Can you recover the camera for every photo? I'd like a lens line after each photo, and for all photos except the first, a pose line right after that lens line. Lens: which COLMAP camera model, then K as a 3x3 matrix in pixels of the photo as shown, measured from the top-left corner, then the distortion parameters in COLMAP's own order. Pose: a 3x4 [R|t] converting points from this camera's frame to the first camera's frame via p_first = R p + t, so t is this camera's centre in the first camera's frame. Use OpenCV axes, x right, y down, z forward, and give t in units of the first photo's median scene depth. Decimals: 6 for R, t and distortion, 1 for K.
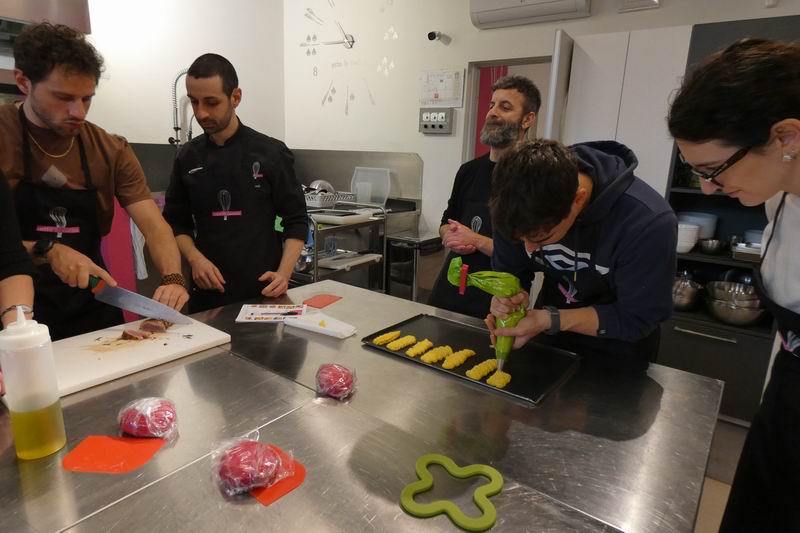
lens RADIAL K [[478.4, 0, 400.0], [0, 478.4, 266.5], [0, 0, 1]] dist [-0.021728, 0.001120]
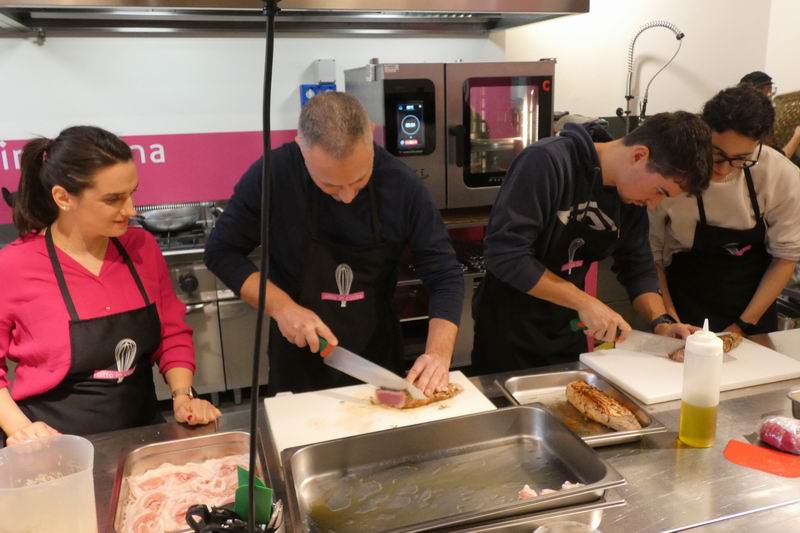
lens RADIAL K [[687.3, 0, 402.4], [0, 687.3, 253.0], [0, 0, 1]] dist [-0.008589, -0.003393]
pose [[0.803550, 0.075969, -0.590370, -0.197163], [-0.086607, 0.996189, 0.010309, -0.016285], [0.588903, 0.042847, 0.807067, -0.427170]]
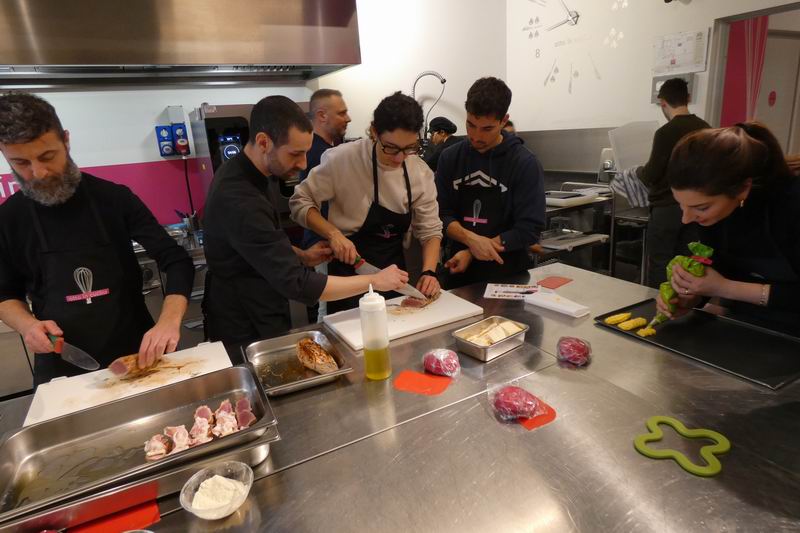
lens RADIAL K [[478.4, 0, 400.0], [0, 478.4, 266.5], [0, 0, 1]] dist [-0.021728, 0.001120]
pose [[0.905865, 0.021225, -0.423034, -0.019439], [-0.000260, 0.998771, 0.049555, -0.024511], [0.423566, -0.044780, 0.904758, -0.196526]]
